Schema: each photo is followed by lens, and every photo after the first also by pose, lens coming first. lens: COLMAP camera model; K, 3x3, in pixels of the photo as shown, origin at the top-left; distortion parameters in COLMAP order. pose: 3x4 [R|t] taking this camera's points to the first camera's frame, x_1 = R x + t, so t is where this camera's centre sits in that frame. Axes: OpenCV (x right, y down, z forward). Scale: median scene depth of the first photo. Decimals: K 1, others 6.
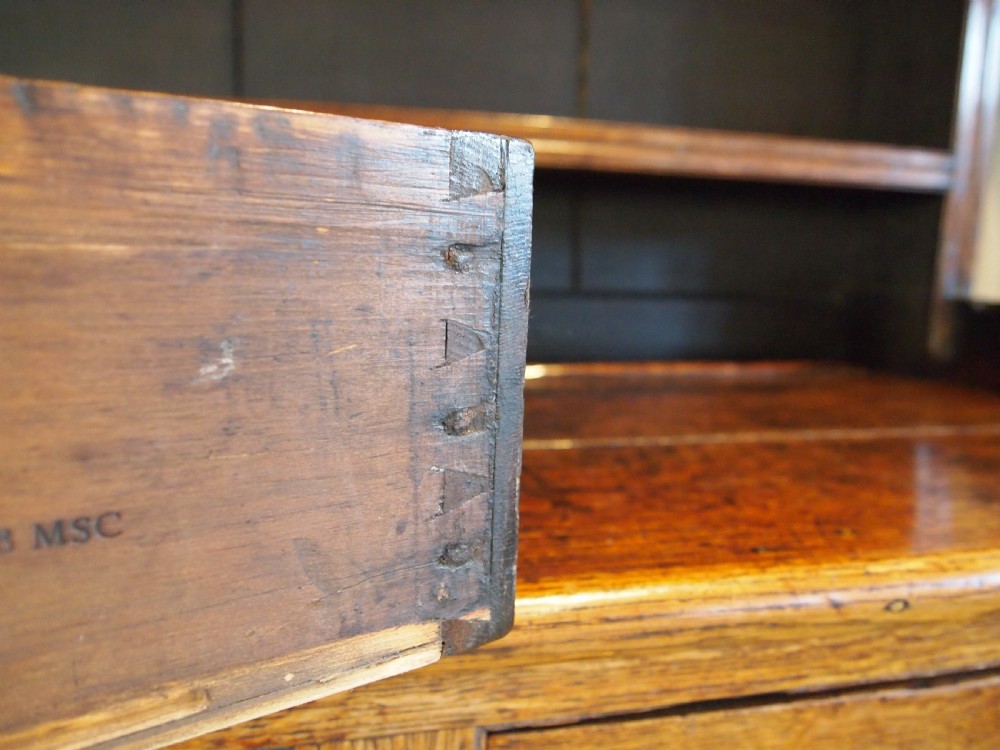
lens RADIAL K [[796.4, 0, 503.0], [0, 796.4, 375.2], [0, 0, 1]] dist [-0.042234, -0.005460]
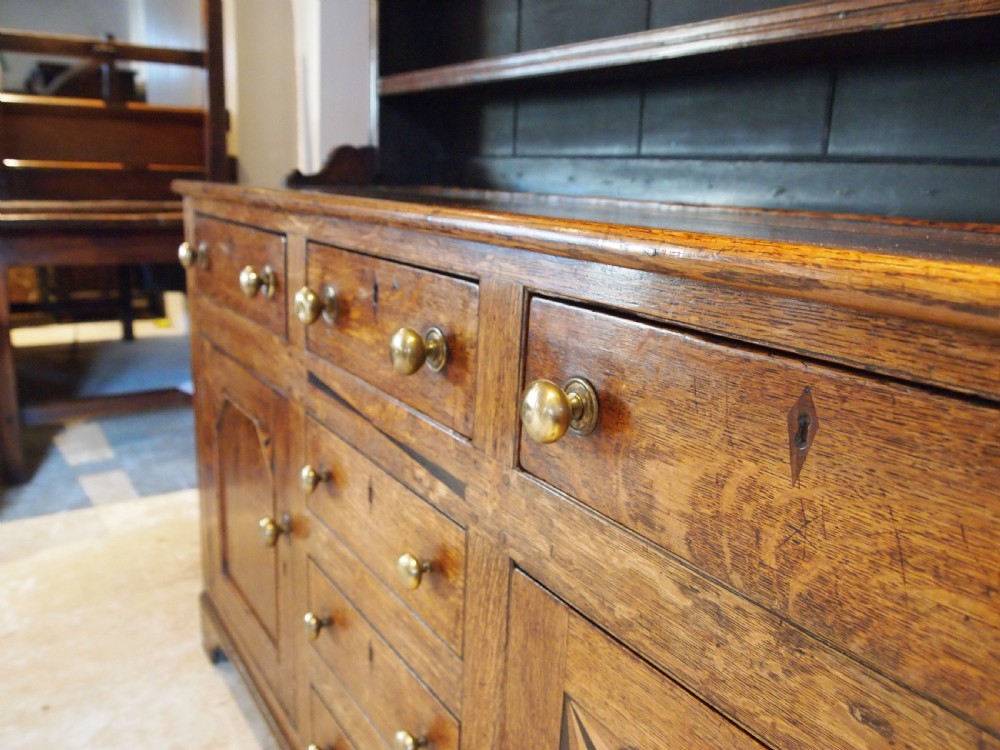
lens RADIAL K [[796.4, 0, 503.0], [0, 796.4, 375.2], [0, 0, 1]] dist [-0.042234, -0.005460]
pose [[0.334752, 0.204936, -0.919751, 0.777151], [-0.163224, 0.973920, 0.157599, 0.131489], [0.928062, 0.097369, 0.359472, 0.063464]]
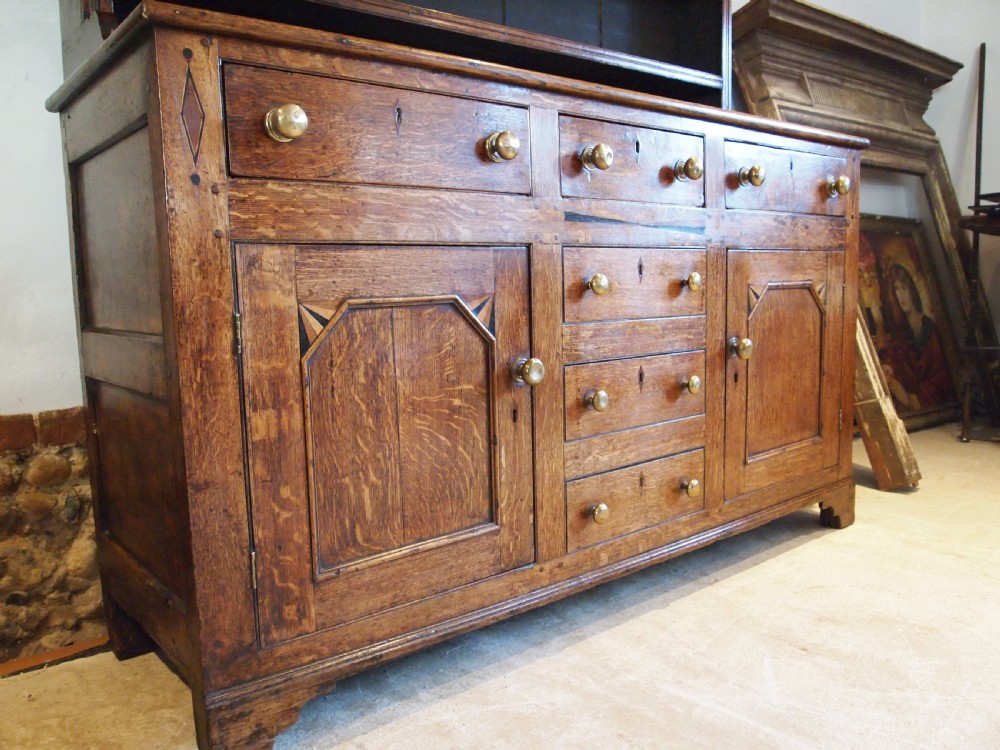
lens RADIAL K [[796.4, 0, 503.0], [0, 796.4, 375.2], [0, 0, 1]] dist [-0.042234, -0.005460]
pose [[0.905011, -0.110471, 0.410793, -1.596430], [0.121308, 0.992615, -0.000316, 0.771632], [-0.407724, 0.050119, 0.911729, -1.399314]]
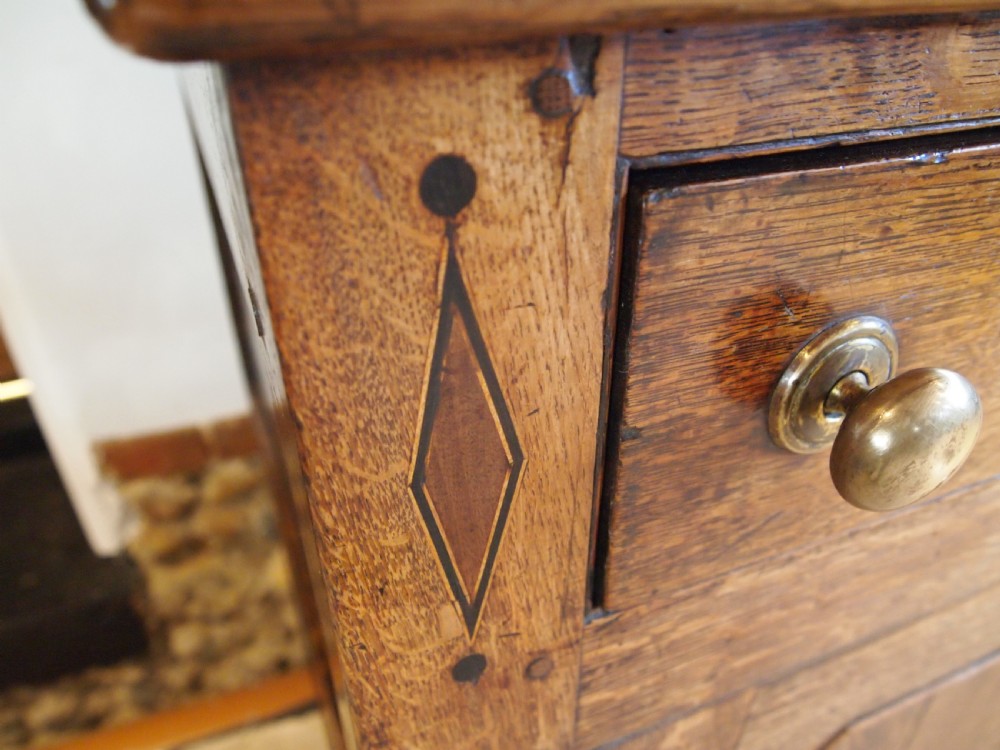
lens RADIAL K [[759.8, 0, 500.4], [0, 759.8, 375.4], [0, 0, 1]] dist [-0.040339, -0.001748]
pose [[0.989345, -0.109762, 0.095650, -1.484982], [0.059957, 0.905849, 0.419335, 0.129068], [-0.132672, -0.409133, 0.902778, -0.211626]]
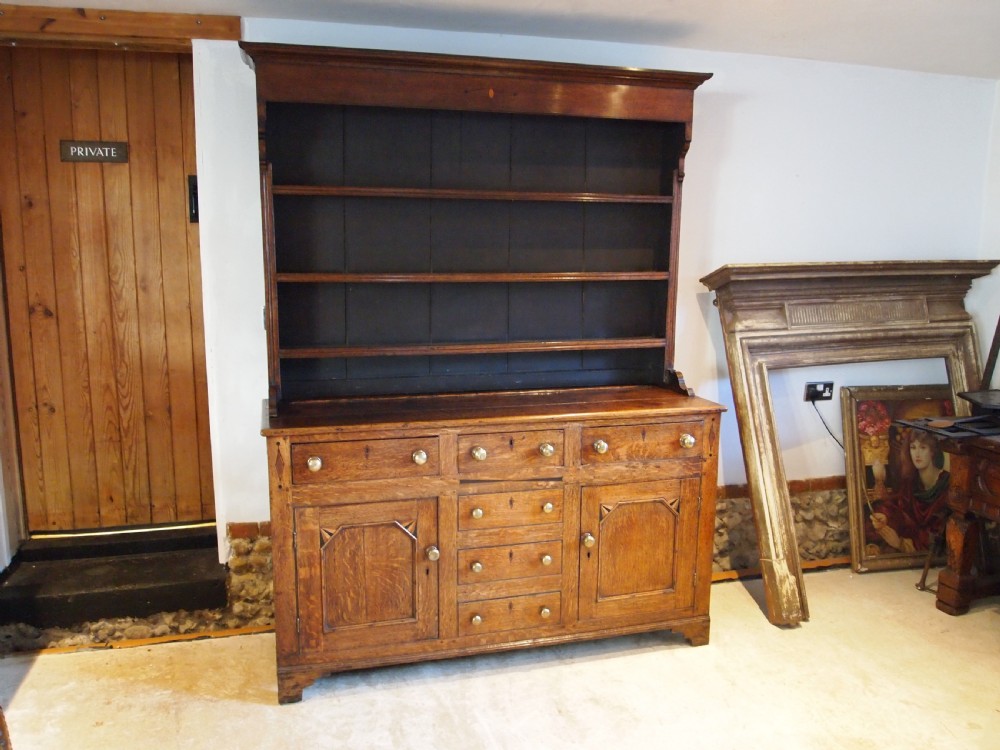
lens RADIAL K [[796.4, 0, 503.0], [0, 796.4, 375.2], [0, 0, 1]] dist [-0.042234, -0.005460]
pose [[0.999293, -0.032778, 0.018399, -0.482814], [0.032564, 0.999400, 0.011825, -0.160895], [-0.018775, -0.011218, 0.999761, -3.724992]]
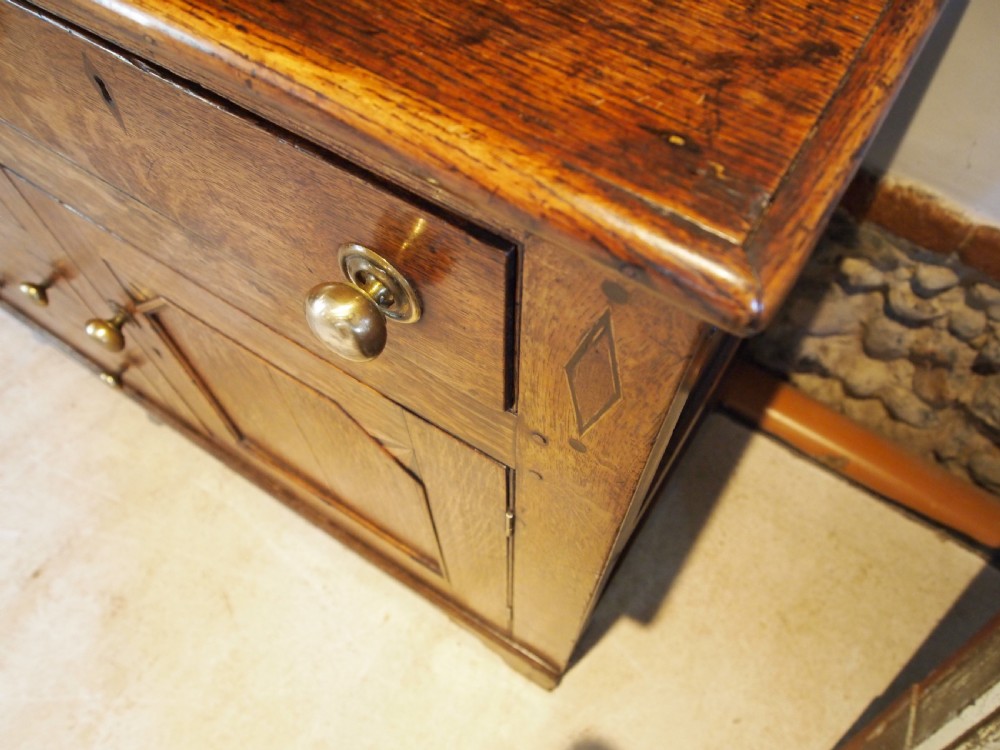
lens RADIAL K [[796.4, 0, 503.0], [0, 796.4, 375.2], [0, 0, 1]] dist [-0.042234, -0.005460]
pose [[0.682415, 0.626447, -0.376660, 0.863151], [-0.081246, 0.577103, 0.812620, -0.155178], [0.726435, -0.523942, 0.444720, 0.323686]]
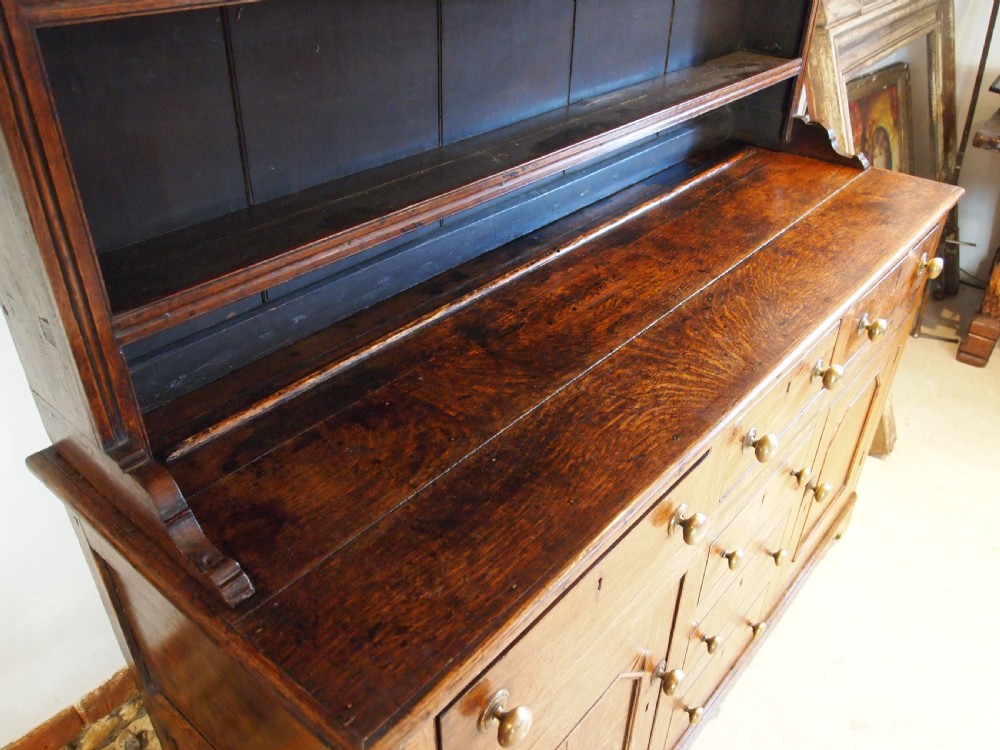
lens RADIAL K [[796.4, 0, 503.0], [0, 796.4, 375.2], [0, 0, 1]] dist [-0.042234, -0.005460]
pose [[0.816735, -0.337346, 0.468125, -1.664241], [0.103267, 0.883650, 0.456617, -0.633517], [-0.567696, -0.324594, 0.756545, -0.633515]]
